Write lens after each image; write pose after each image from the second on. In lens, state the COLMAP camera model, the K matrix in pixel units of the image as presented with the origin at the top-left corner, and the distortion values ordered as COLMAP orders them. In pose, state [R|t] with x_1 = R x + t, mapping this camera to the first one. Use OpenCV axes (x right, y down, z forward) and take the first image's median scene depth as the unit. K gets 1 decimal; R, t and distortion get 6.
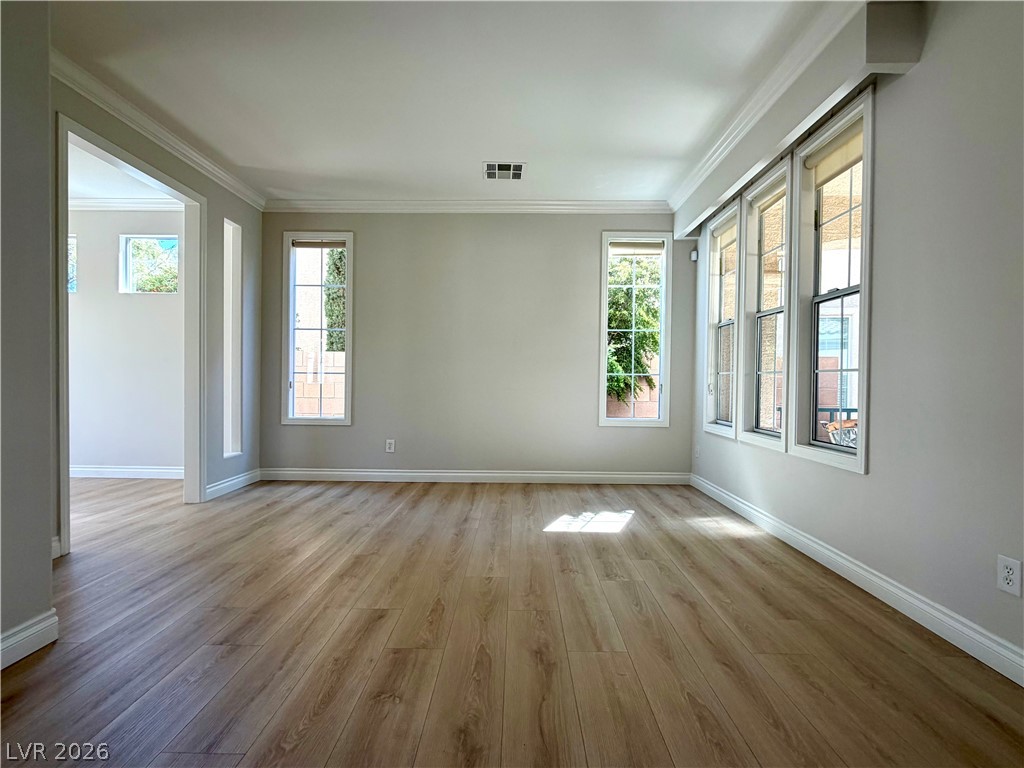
lens RADIAL K [[497.9, 0, 513.0], [0, 497.9, 385.5], [0, 0, 1]] dist [0.002146, 0.000345]
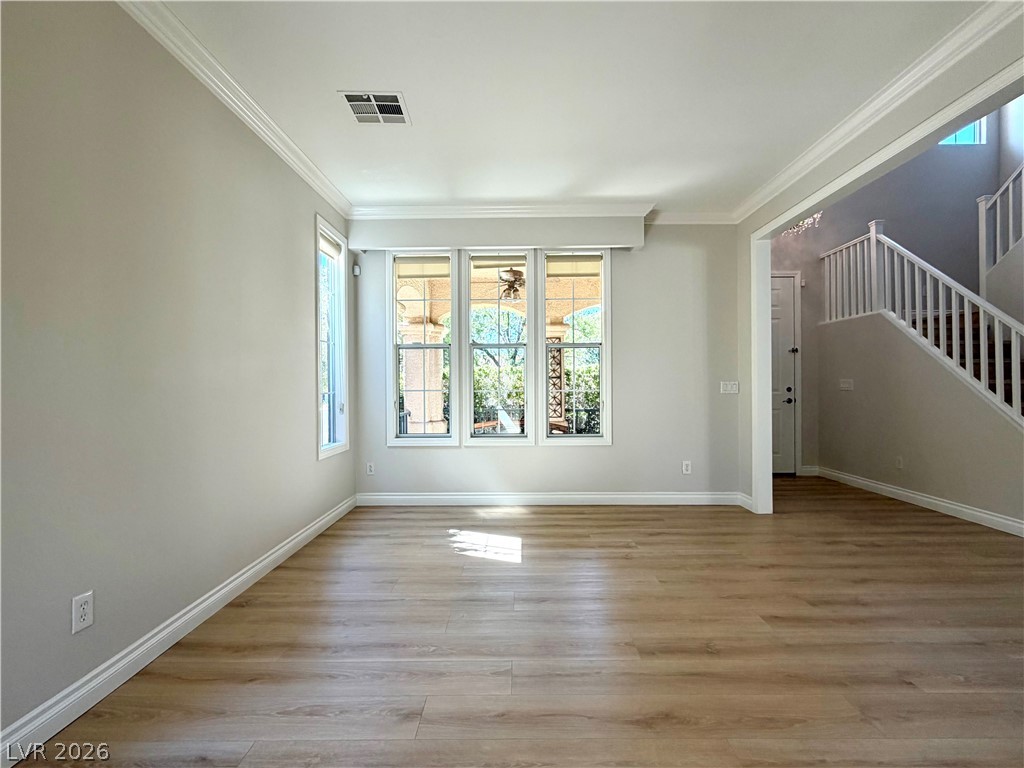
lens RADIAL K [[497.9, 0, 513.0], [0, 497.9, 385.5], [0, 0, 1]] dist [0.002146, 0.000345]
pose [[-0.005562, -0.010842, 0.999926, -0.739724], [0.015480, 0.999820, 0.010927, -0.049473], [-0.999865, 0.015539, -0.005393, 0.841381]]
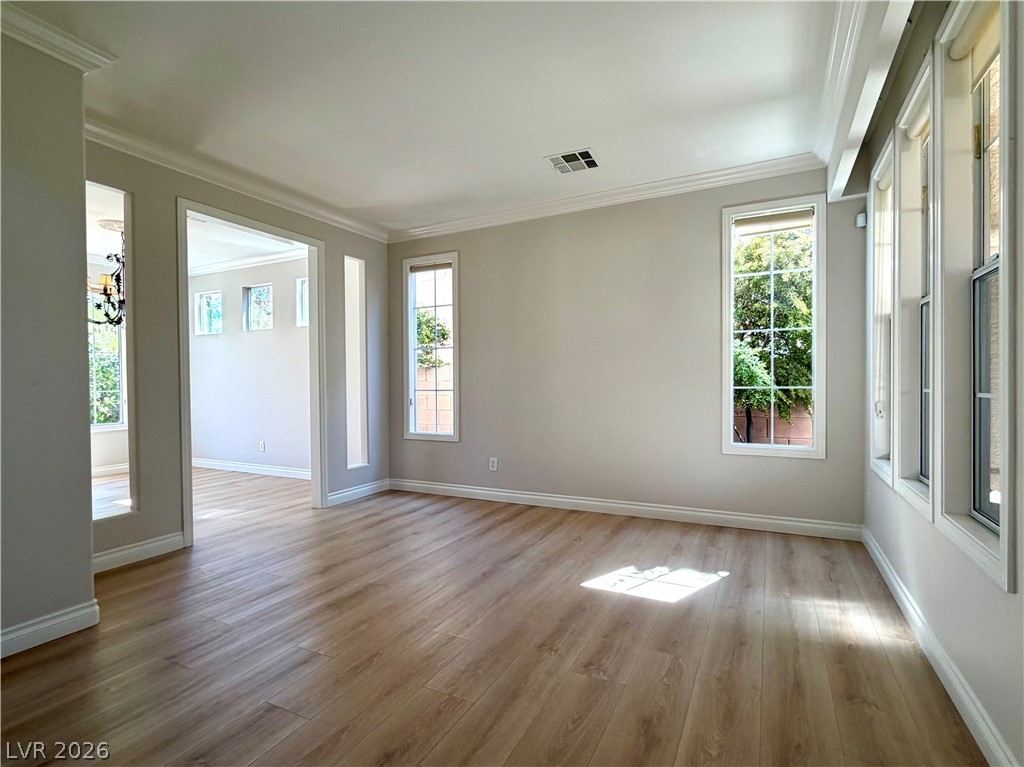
lens RADIAL K [[505.1, 0, 512.0], [0, 505.1, 385.6], [0, 0, 1]] dist [0.000717, -0.000332]
pose [[0.894710, -0.015799, -0.446367, 0.282890], [0.014498, 0.999875, -0.006330, -0.032262], [0.446411, -0.000808, 0.894828, 0.156956]]
